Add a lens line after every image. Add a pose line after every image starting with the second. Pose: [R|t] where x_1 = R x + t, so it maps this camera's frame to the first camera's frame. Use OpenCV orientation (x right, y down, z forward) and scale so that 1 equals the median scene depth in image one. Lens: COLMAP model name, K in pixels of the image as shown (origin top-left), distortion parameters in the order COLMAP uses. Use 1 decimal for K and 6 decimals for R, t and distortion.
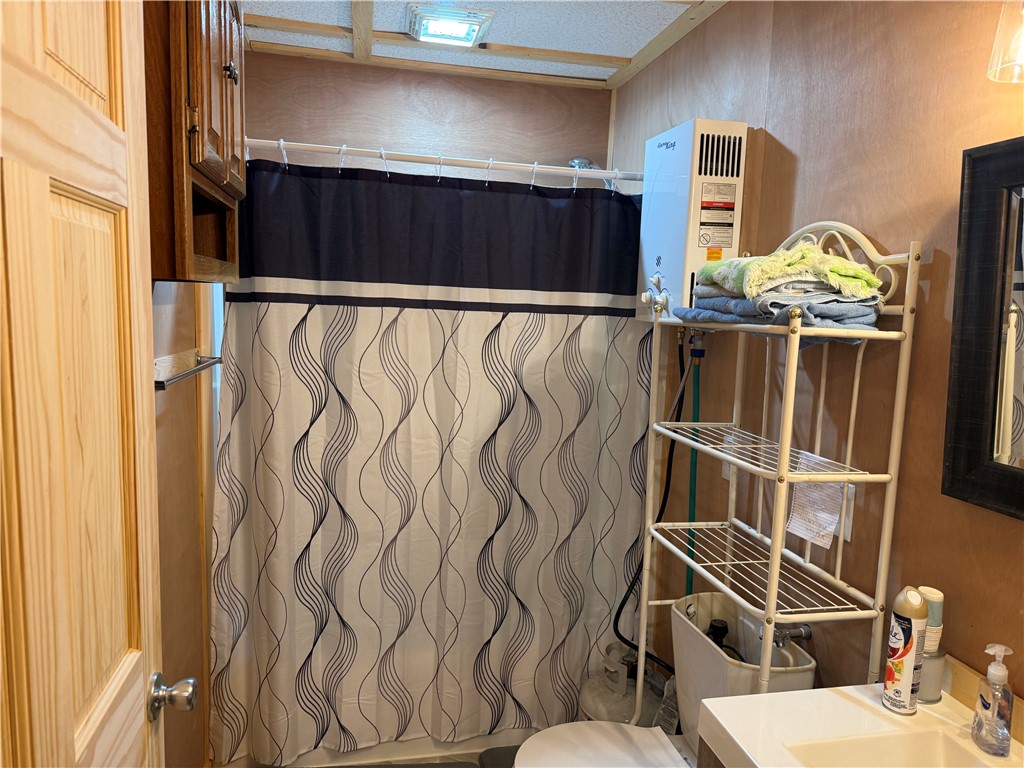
lens RADIAL K [[717.5, 0, 514.1], [0, 717.5, 385.7], [0, 0, 1]] dist [0.080298, -0.088590]
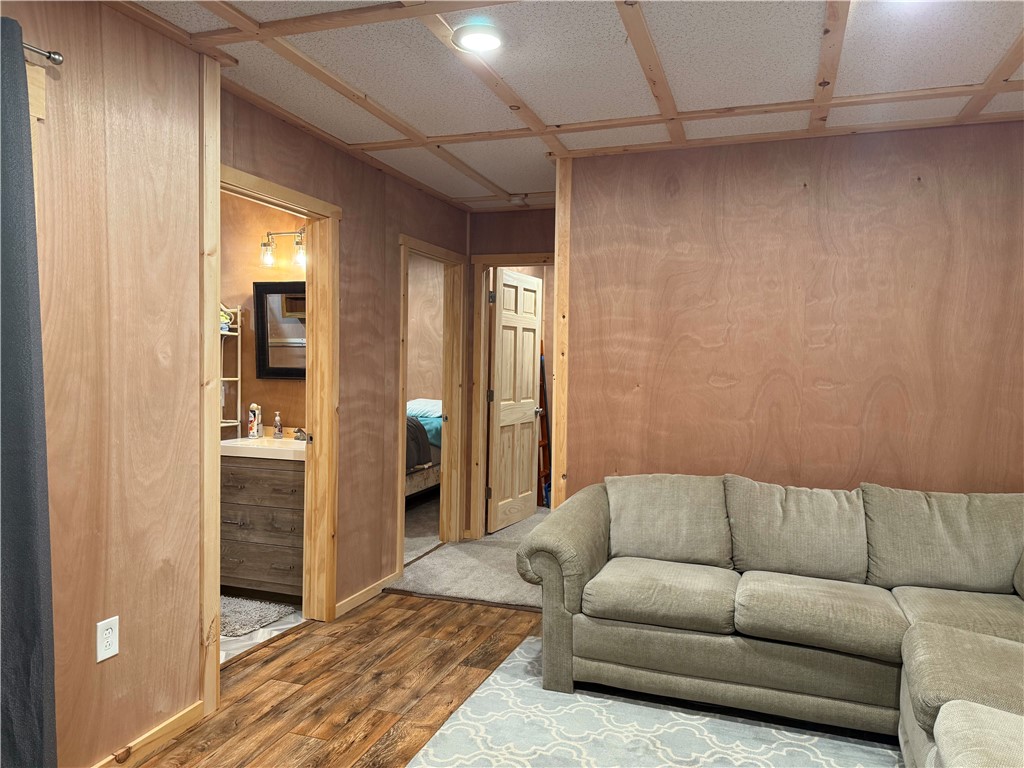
lens RADIAL K [[717.5, 0, 509.1], [0, 717.5, 391.4], [0, 0, 1]] dist [0.080298, -0.088590]
pose [[0.527040, -0.063474, 0.847467, -1.600882], [0.102374, 0.994687, 0.010834, 0.276502], [-0.843652, 0.081049, 0.530738, -1.727234]]
